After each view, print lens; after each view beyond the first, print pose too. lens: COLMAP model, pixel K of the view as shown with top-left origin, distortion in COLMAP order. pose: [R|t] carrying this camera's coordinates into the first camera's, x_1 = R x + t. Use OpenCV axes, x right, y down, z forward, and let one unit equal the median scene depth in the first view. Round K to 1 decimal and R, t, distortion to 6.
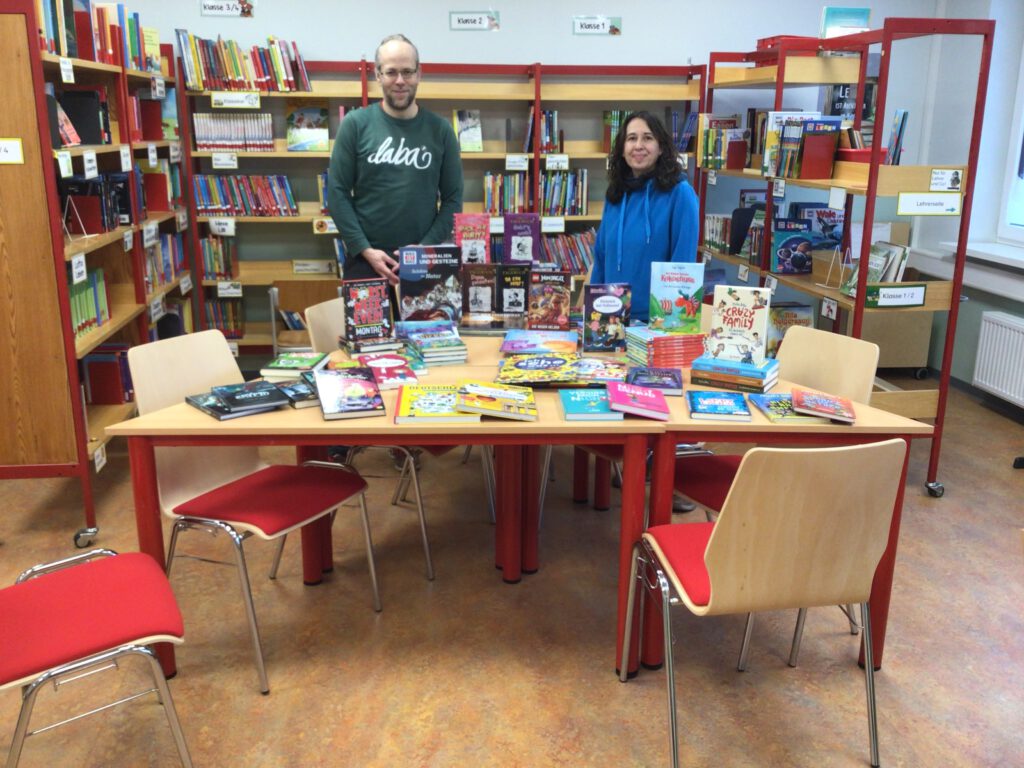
lens RADIAL K [[923.1, 0, 511.0], [0, 923.1, 383.8], [0, 0, 1]] dist [0.008916, -0.043073]
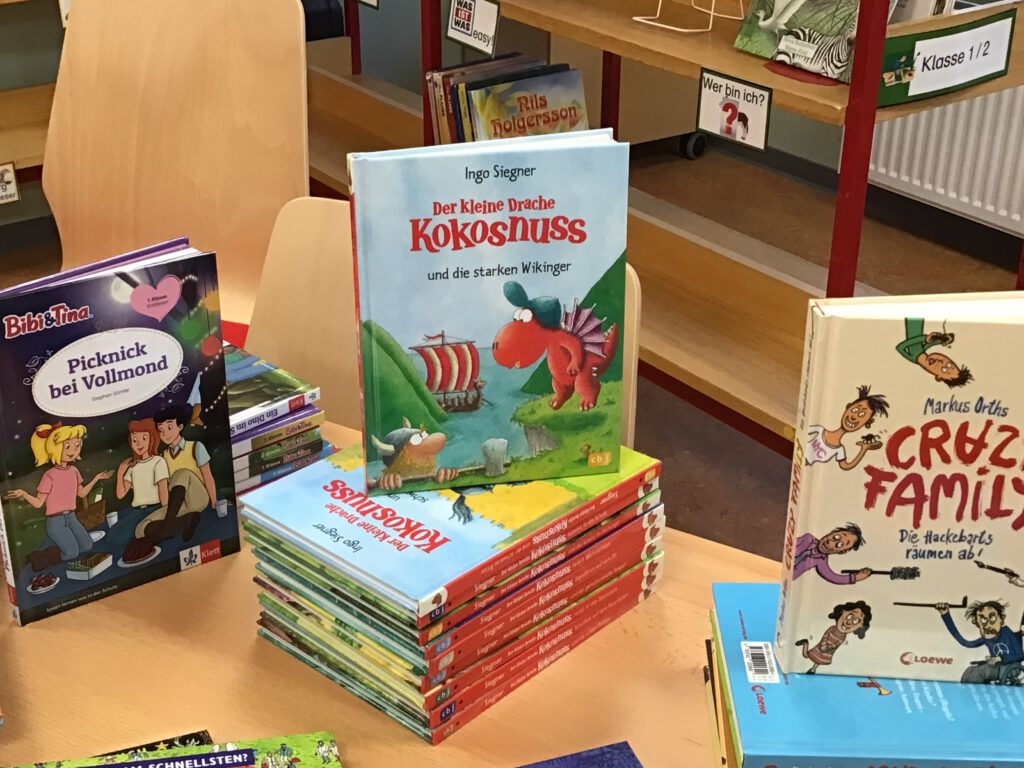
lens RADIAL K [[1490.6, 0, 524.1], [0, 1490.6, 356.8], [0, 0, 1]] dist [0.093691, 0.000000]
pose [[0.875532, -0.209480, 0.435388, 0.047449], [0.124245, 0.968434, 0.216099, -0.151232], [-0.466913, -0.135107, 0.873921, 0.719176]]
